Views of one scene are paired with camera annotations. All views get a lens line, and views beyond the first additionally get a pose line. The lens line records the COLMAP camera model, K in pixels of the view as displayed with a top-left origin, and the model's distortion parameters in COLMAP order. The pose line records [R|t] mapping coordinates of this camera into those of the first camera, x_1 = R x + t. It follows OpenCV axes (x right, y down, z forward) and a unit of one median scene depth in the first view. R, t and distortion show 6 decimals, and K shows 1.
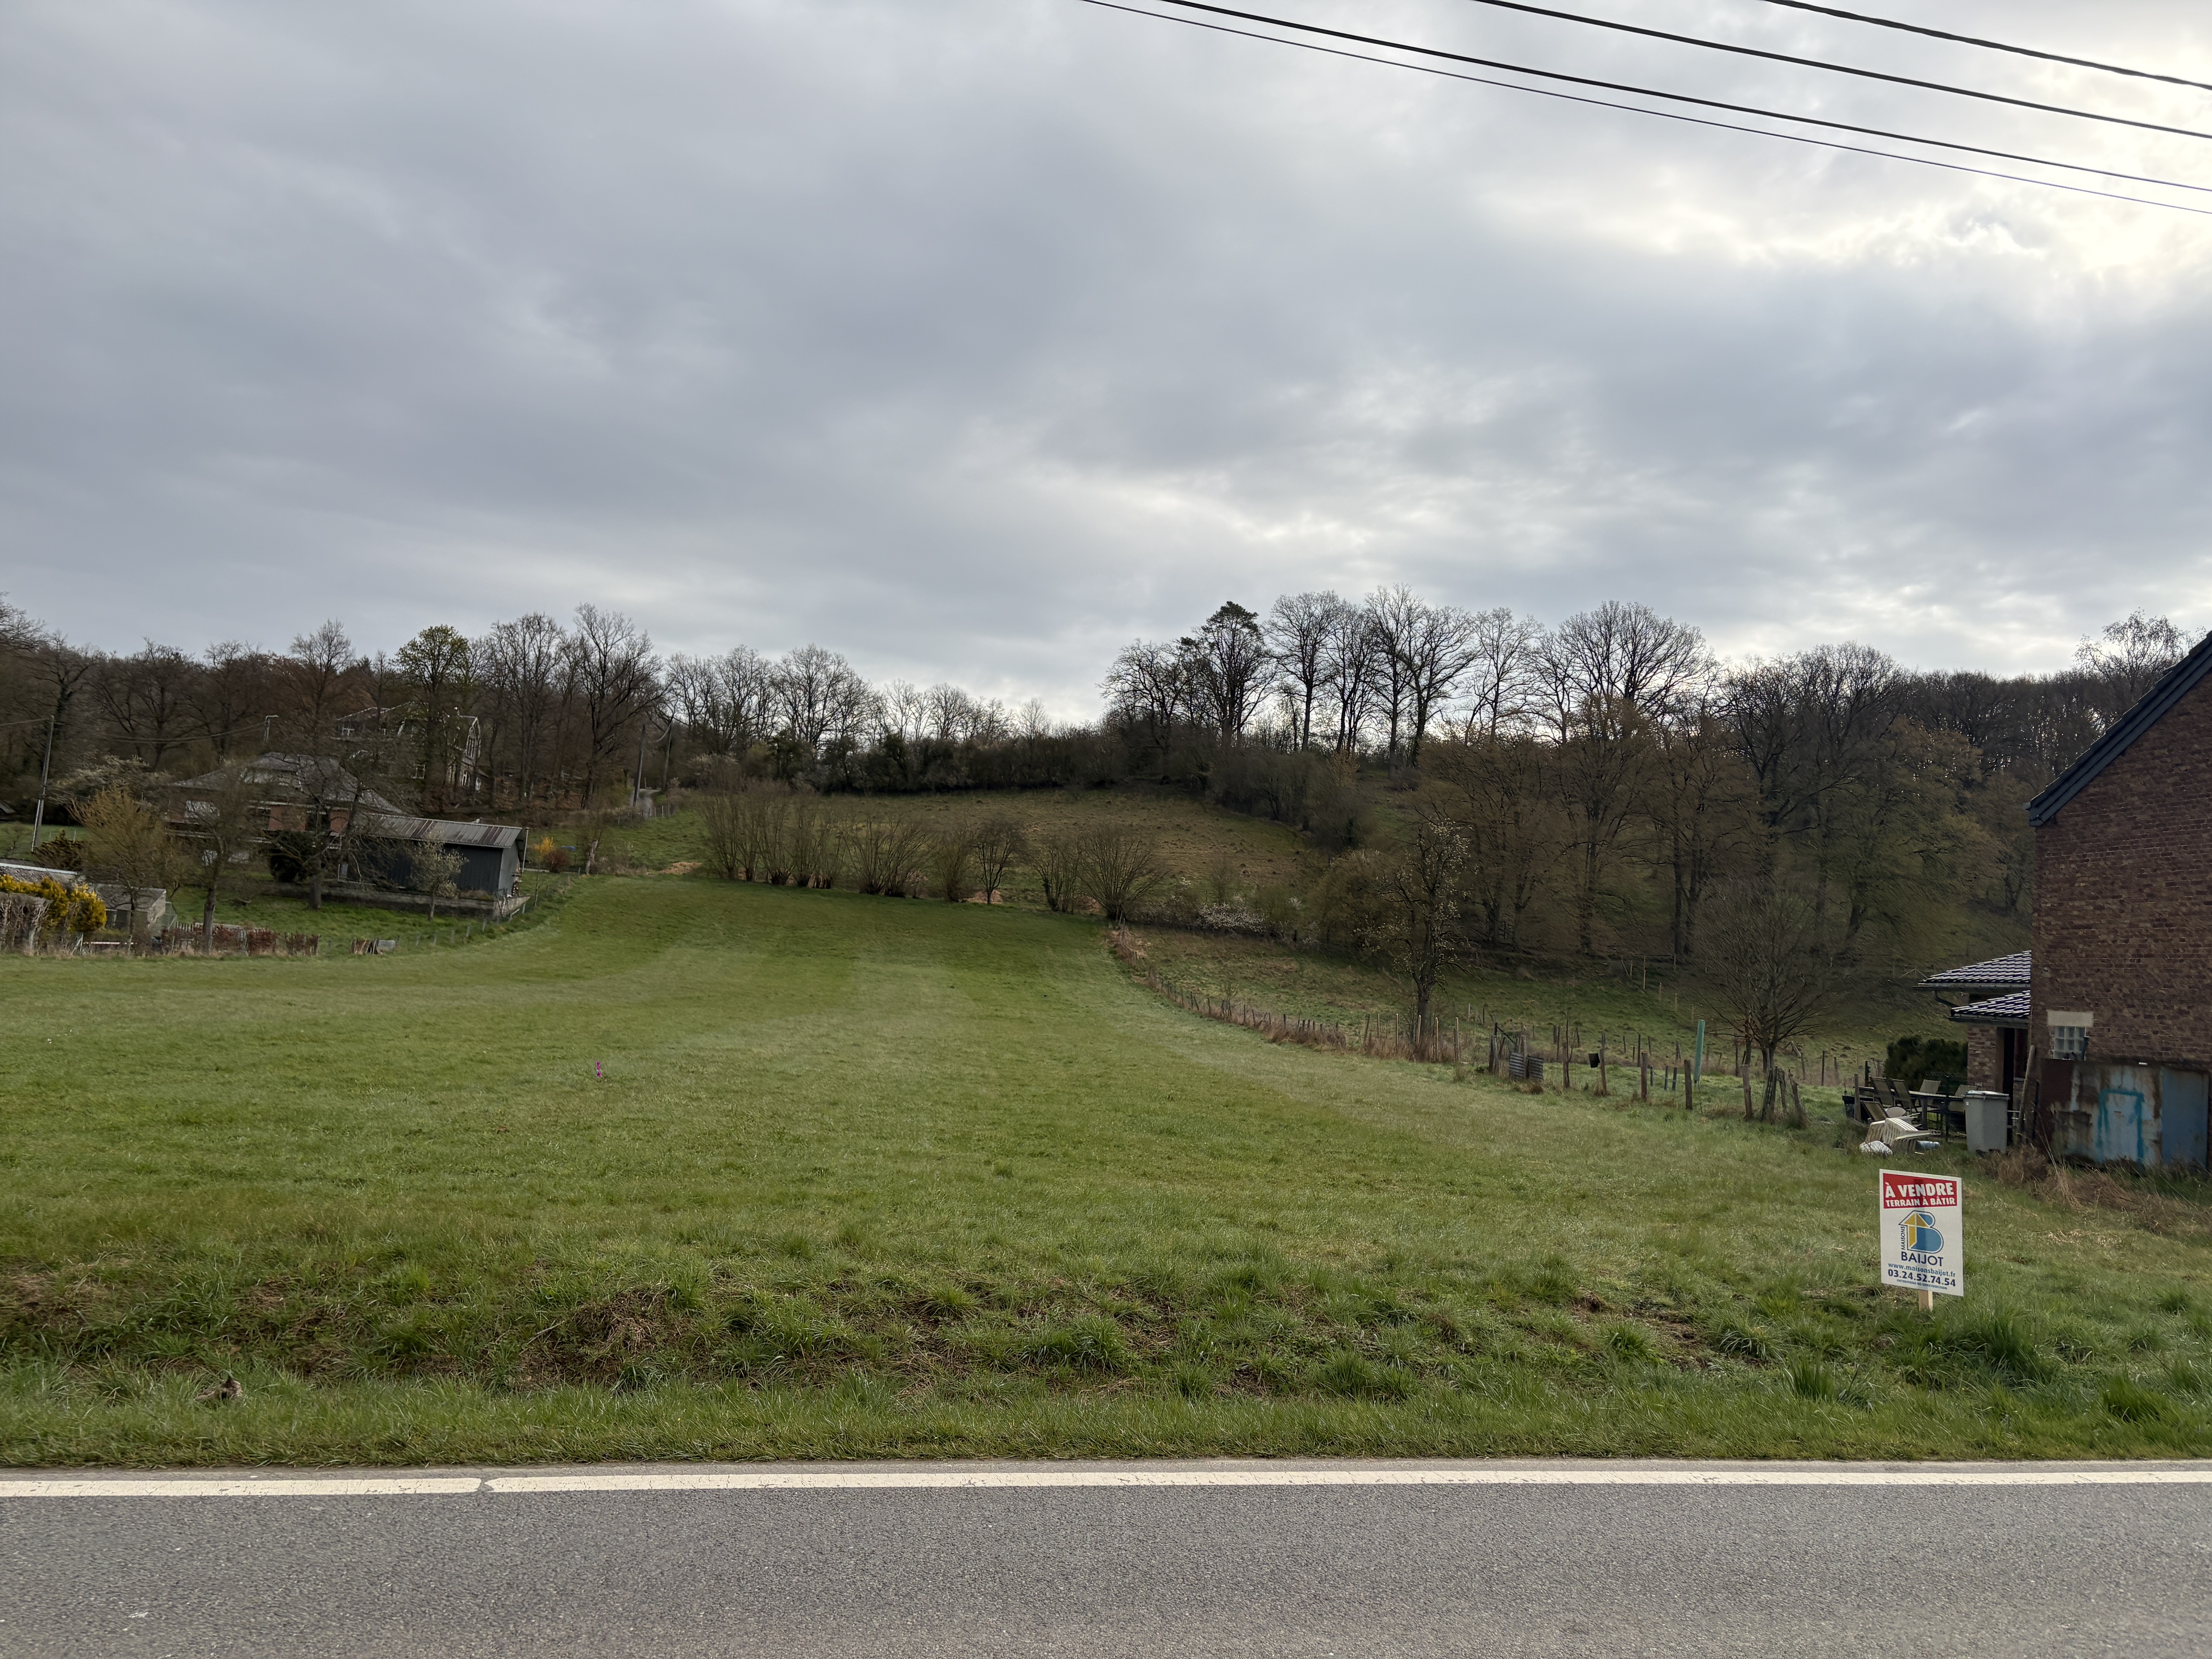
lens RADIAL K [[1667.5, 0, 1129.2], [0, 1667.5, 850.6], [0, 0, 1]] dist [0.031007, -0.002343]
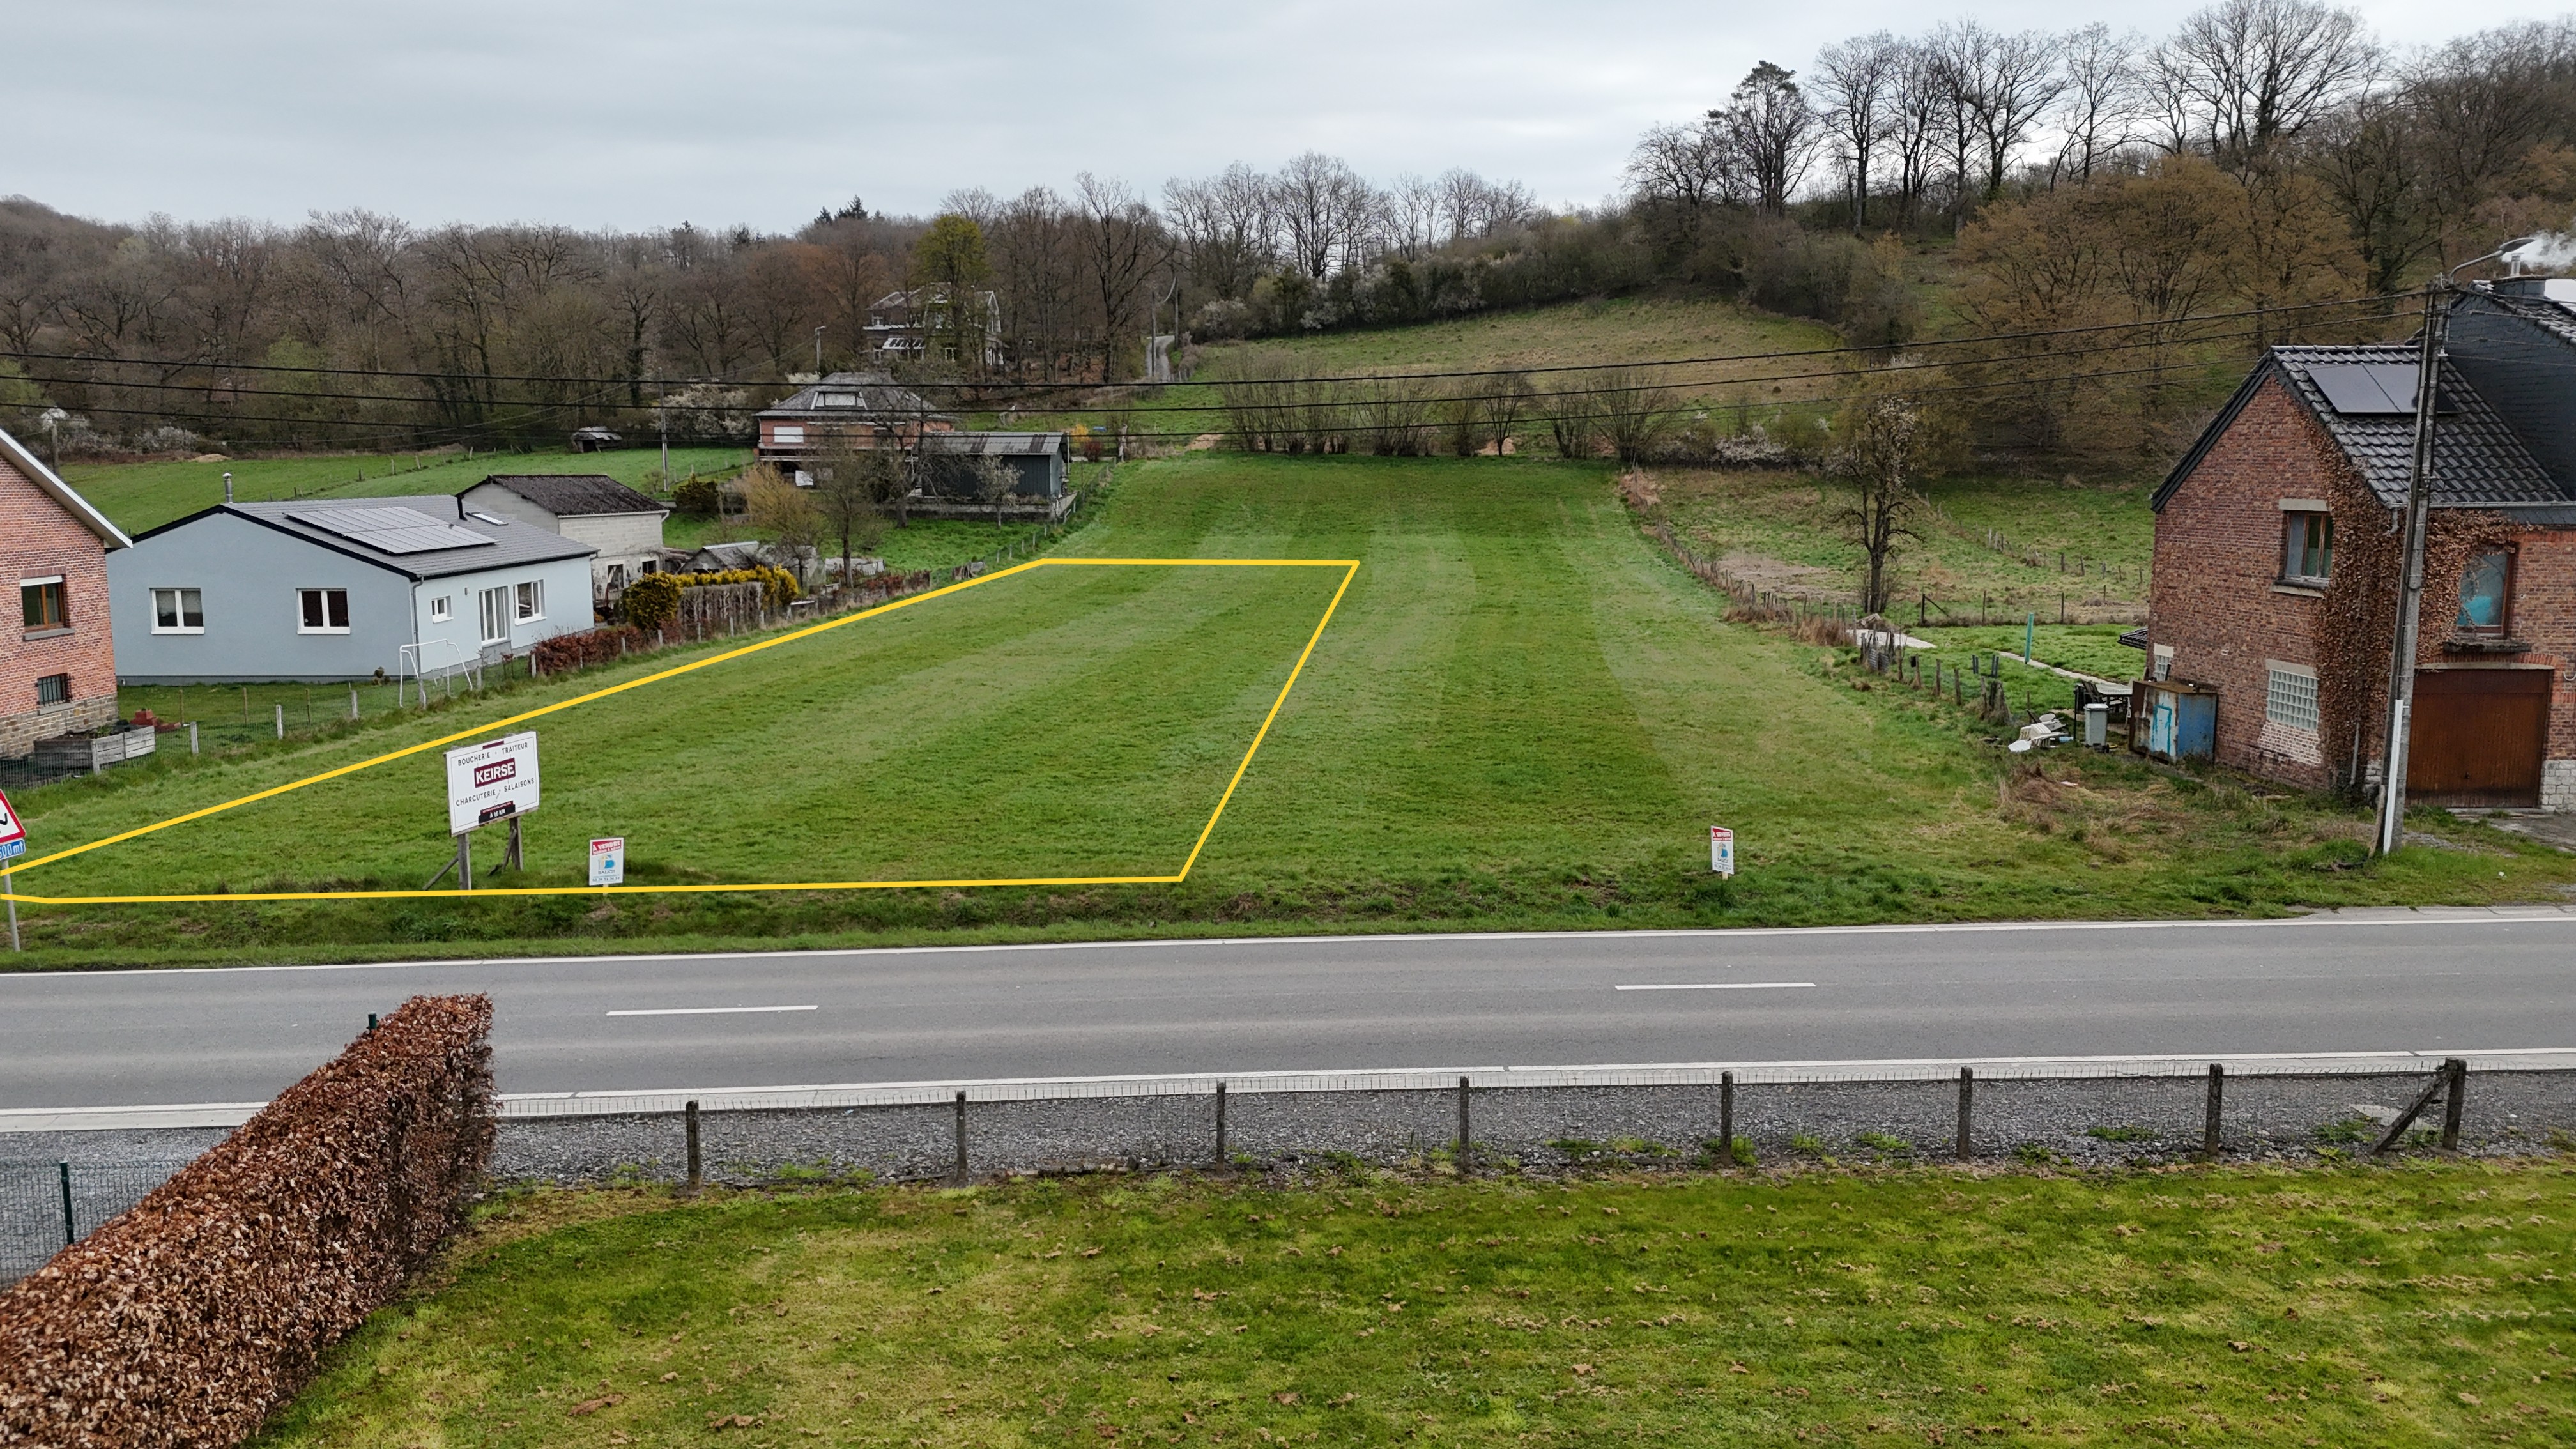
lens RADIAL K [[1881.0, 0, 1282.5], [0, 1881.0, 739.5], [0, 0, 1]] dist [0.091289, -0.092812]
pose [[0.972041, -0.050537, -0.229309, 0.049333], [0.099216, 0.973503, 0.206030, -0.060465], [0.212820, -0.223021, 0.951299, -0.186973]]
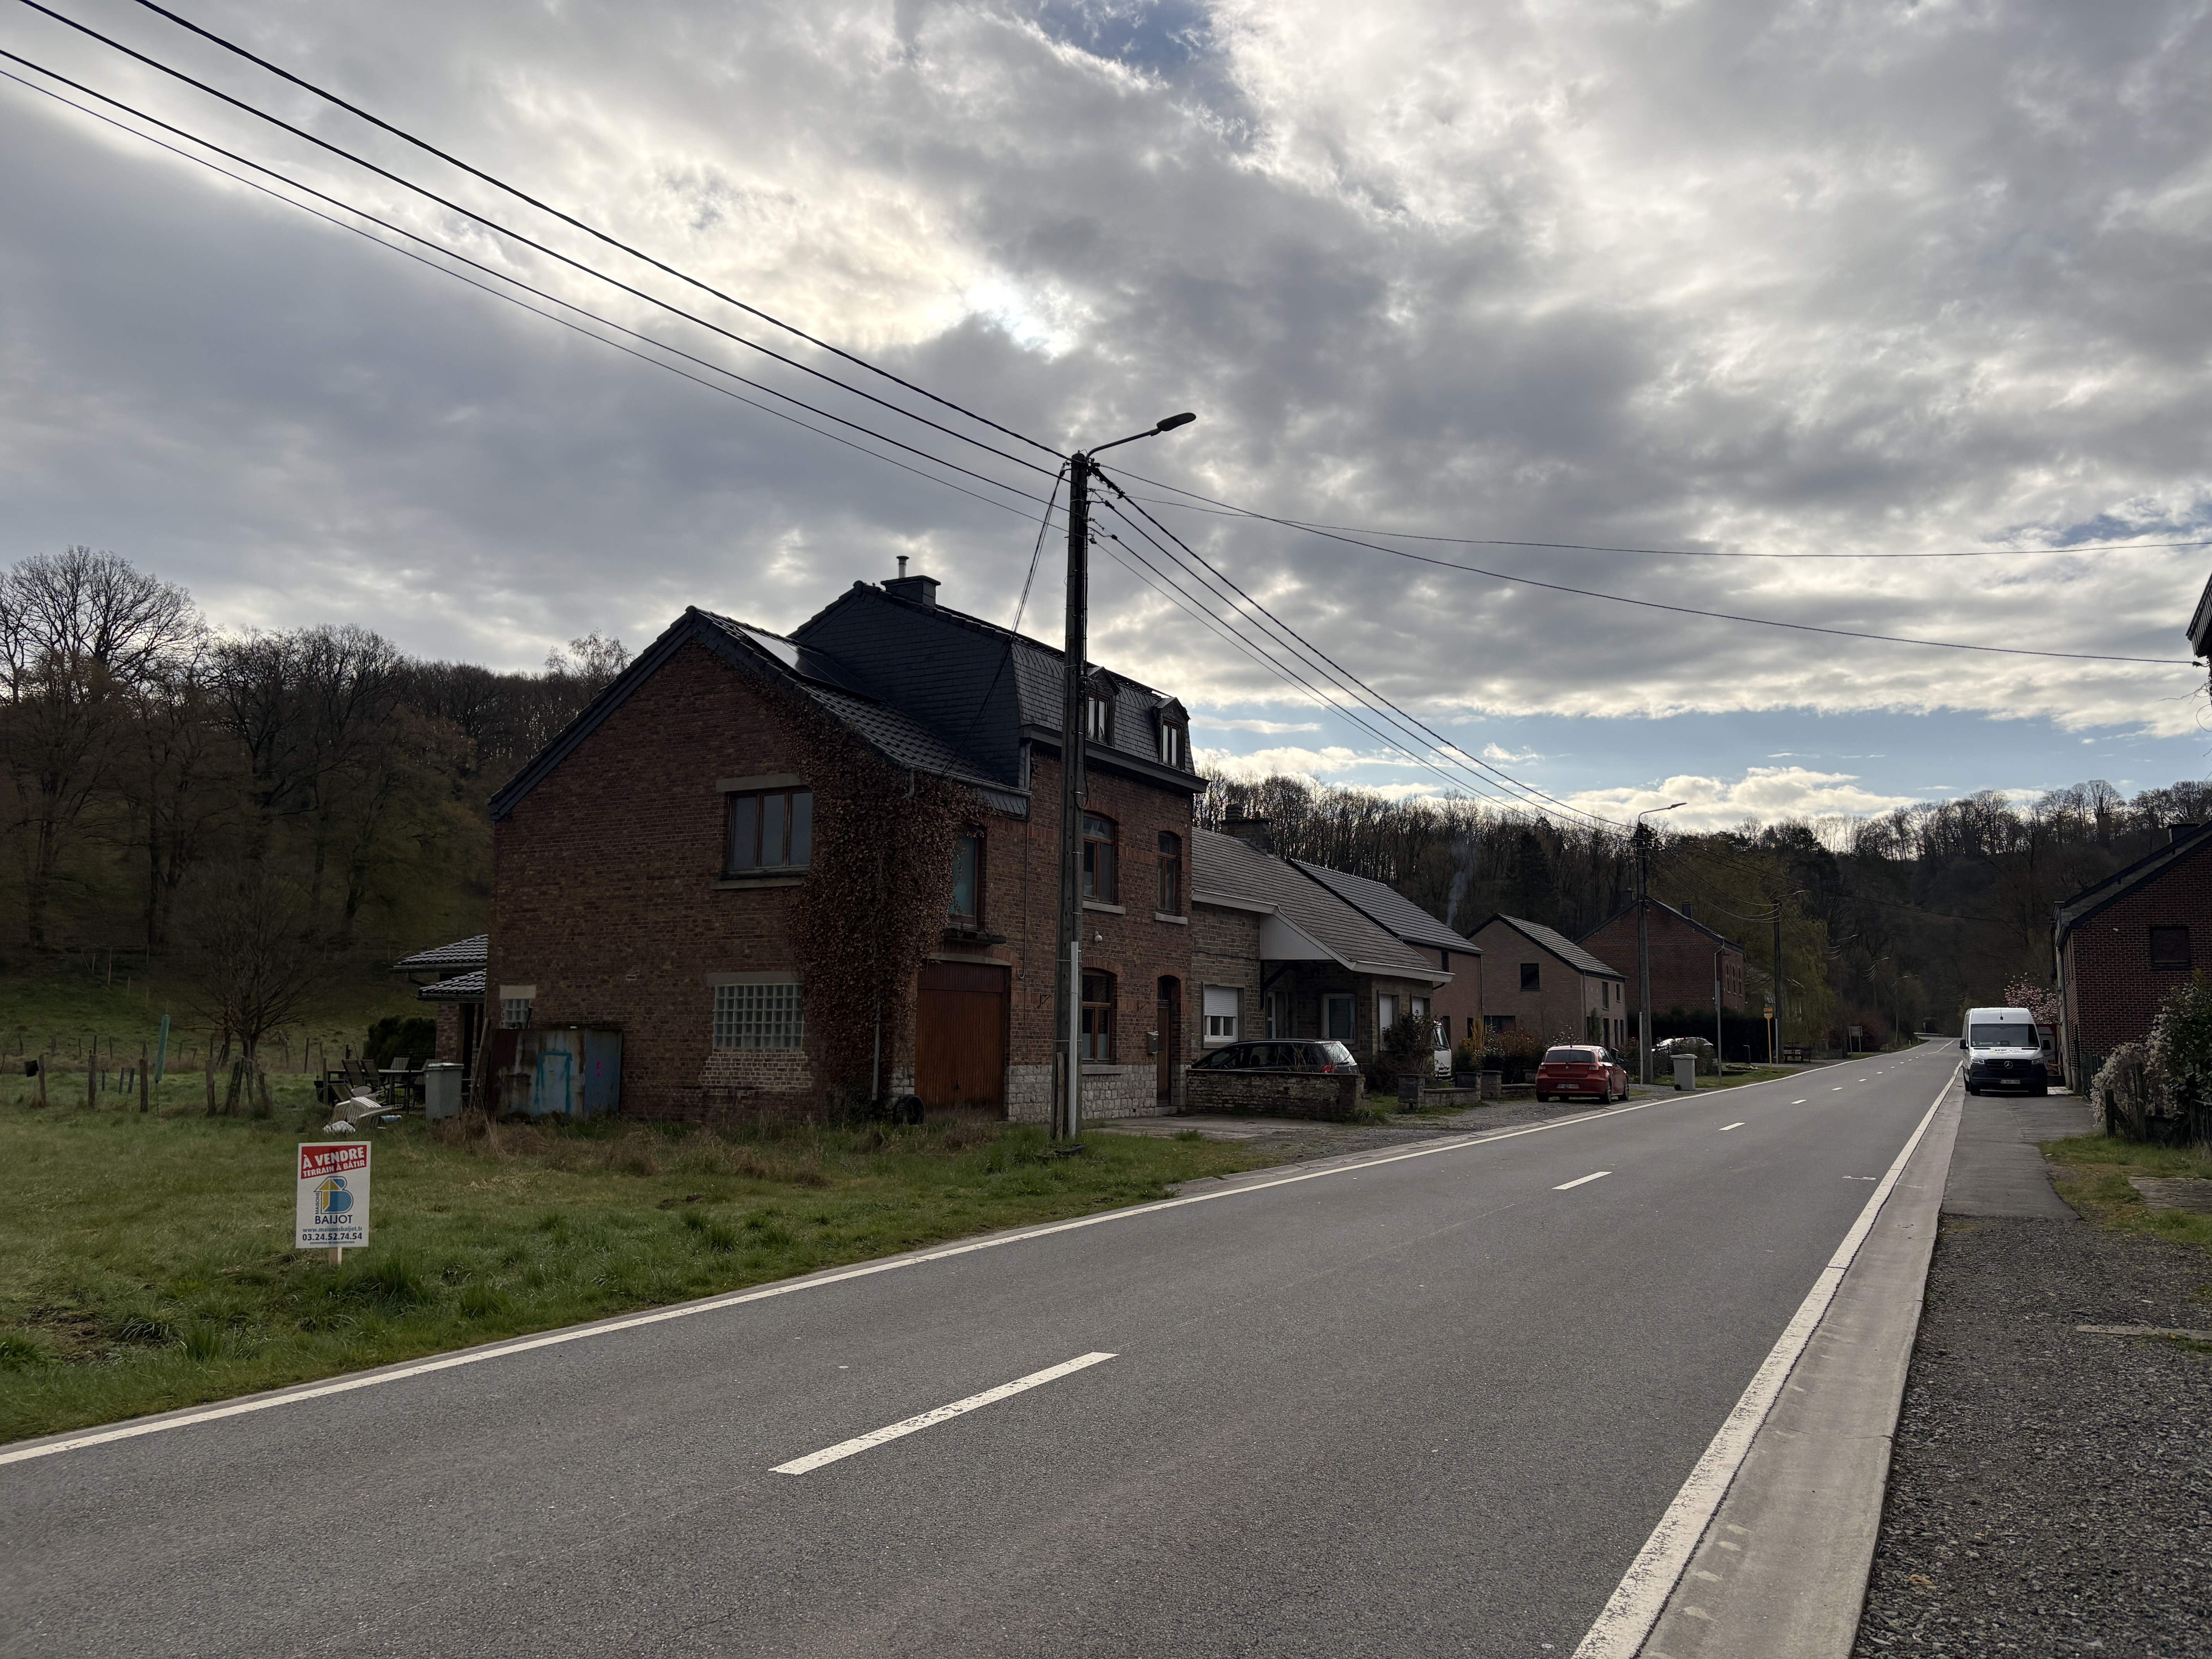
lens RADIAL K [[1658.9, 0, 1131.2], [0, 1658.9, 830.6], [0, 0, 1]] dist [0.068602, -0.078022]
pose [[0.667300, 0.018778, 0.744553, -0.000573], [-0.017671, 0.999800, -0.009378, -0.001197], [-0.744580, -0.006899, 0.667498, -0.012844]]
